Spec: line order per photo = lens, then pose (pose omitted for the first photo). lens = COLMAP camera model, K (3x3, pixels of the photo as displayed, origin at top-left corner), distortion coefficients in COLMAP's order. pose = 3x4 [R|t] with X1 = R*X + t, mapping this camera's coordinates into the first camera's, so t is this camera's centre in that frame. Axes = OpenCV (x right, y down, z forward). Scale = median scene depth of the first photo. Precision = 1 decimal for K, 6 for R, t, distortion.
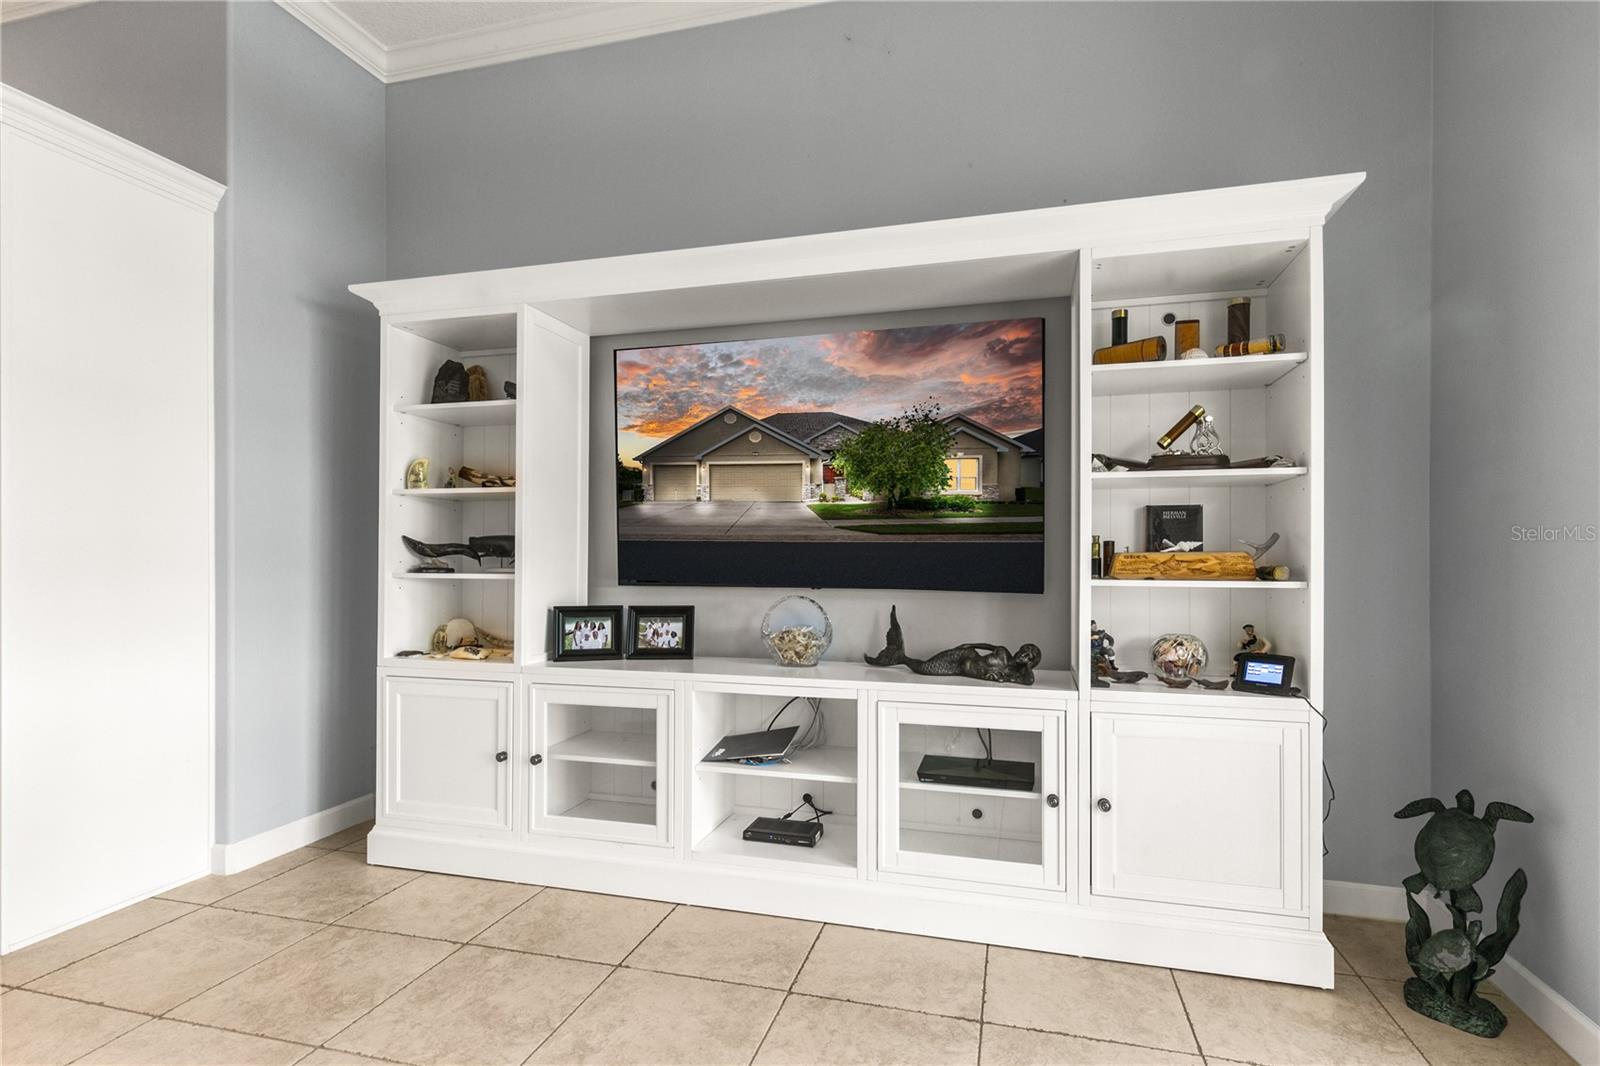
lens RADIAL K [[777.8, 0, 804.3], [0, 777.8, 545.0], [0, 0, 1]] dist [0.010569, 0.000813]
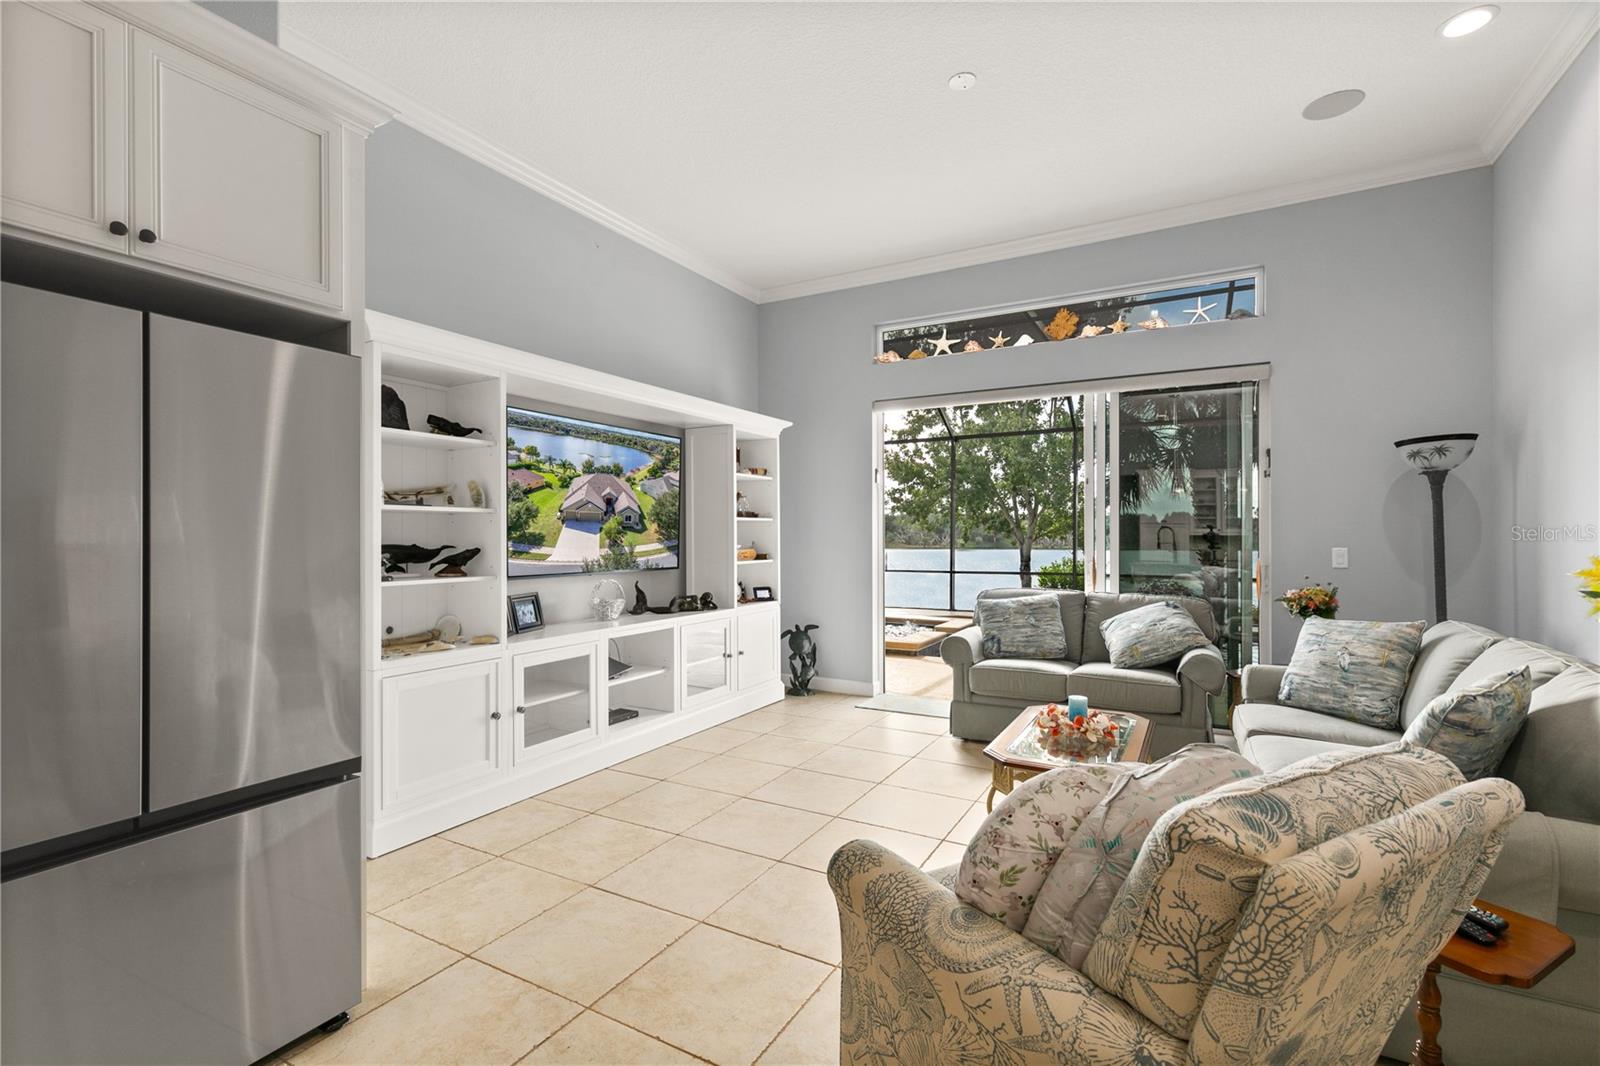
lens RADIAL K [[687.6, 0, 796.6], [0, 687.6, 535.0], [0, 0, 1]] dist [0.001167, 0.000316]
pose [[0.264162, -0.001889, 0.964477, -1.647506], [-0.011336, 0.999923, 0.005064, -0.053212], [-0.964412, -0.012271, 0.264120, 0.255000]]
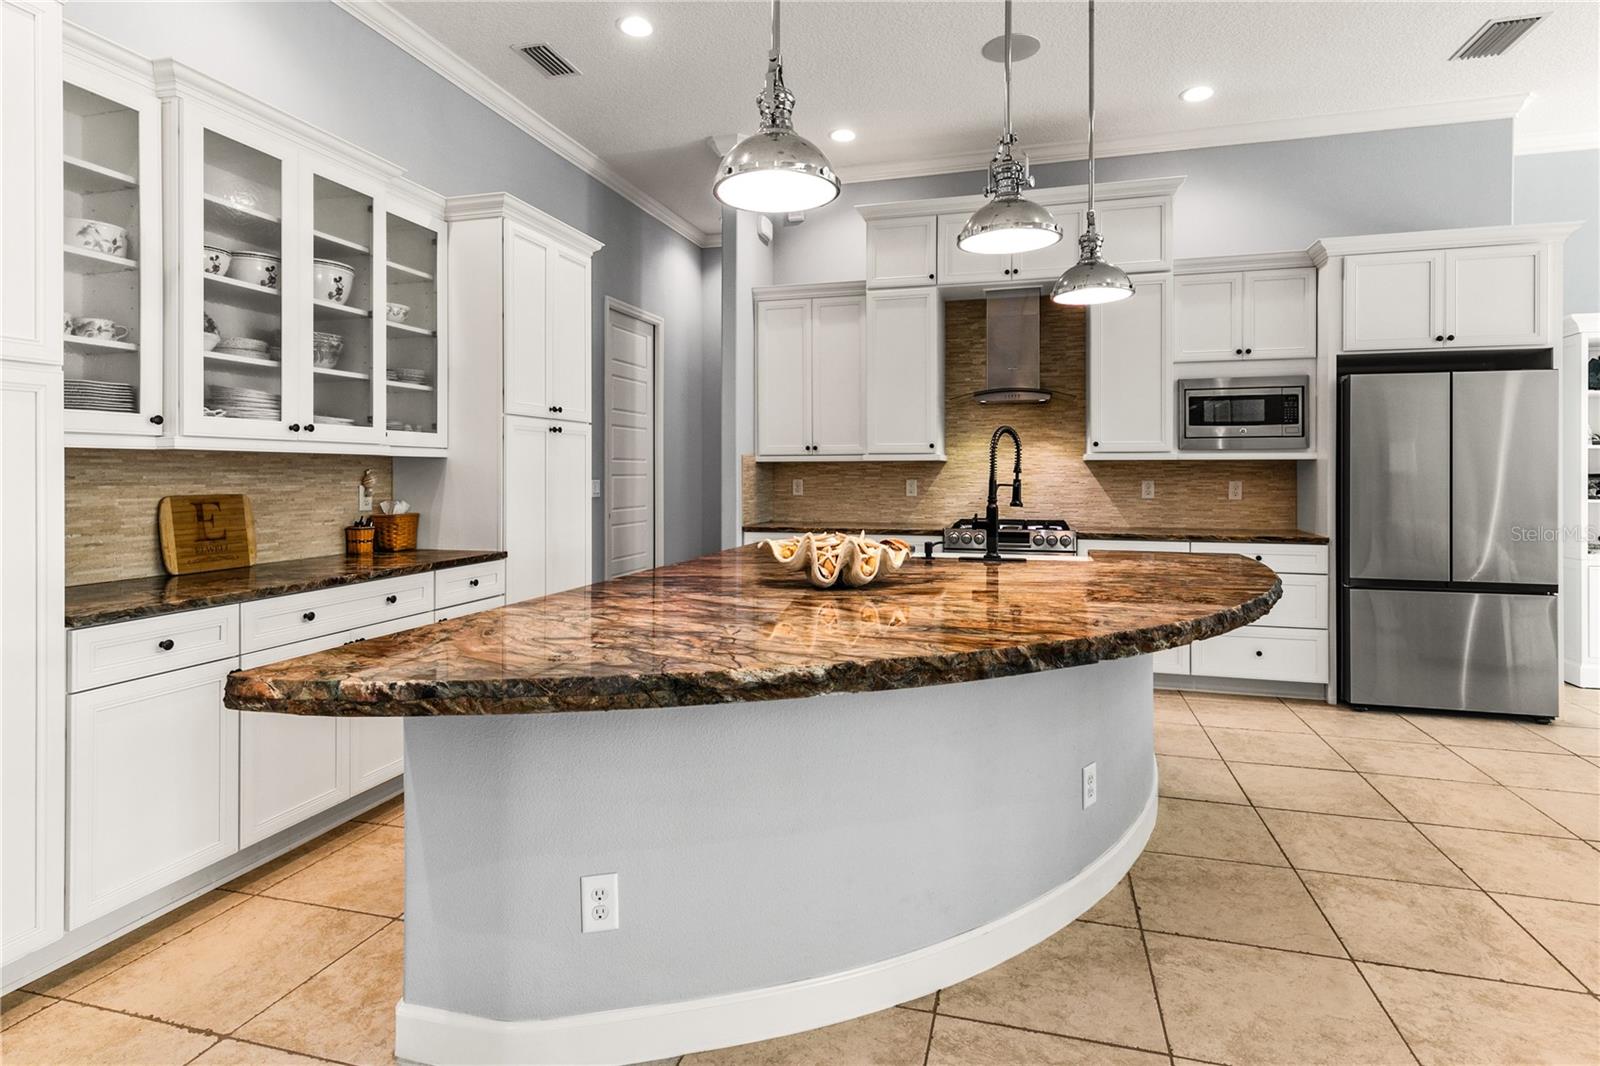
lens RADIAL K [[828.6, 0, 817.7], [0, 828.6, 465.2], [0, 0, 1]] dist [0.001609, 0.000363]
pose [[0.999130, -0.007035, -0.041104, -2.546100], [0.007554, 0.999893, 0.012490, -0.084718], [0.041012, -0.012789, 0.999077, -0.918101]]
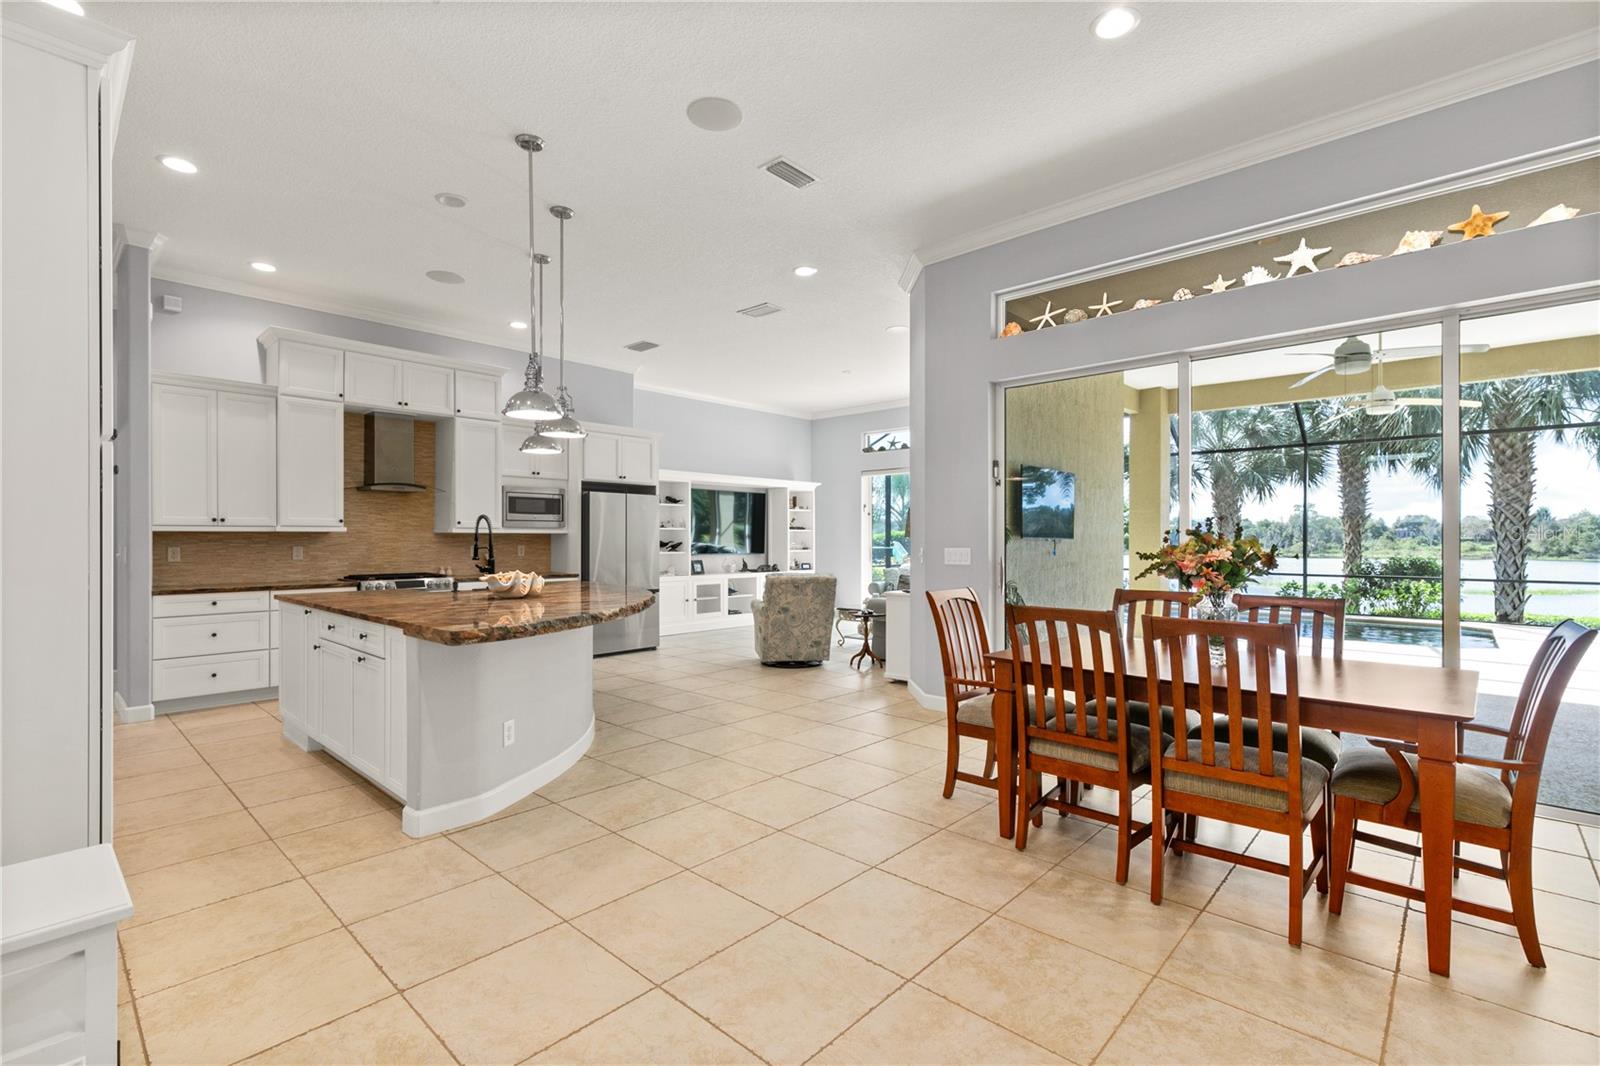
lens RADIAL K [[724.8, 0, 814.4], [0, 724.8, 530.7], [0, 0, 1]] dist [0.015566, -0.001200]
pose [[0.467333, 0.005439, 0.884064, -3.901956], [-0.013590, 0.999907, 0.001032, -0.097890], [-0.883977, -0.012497, 0.467364, -1.451632]]
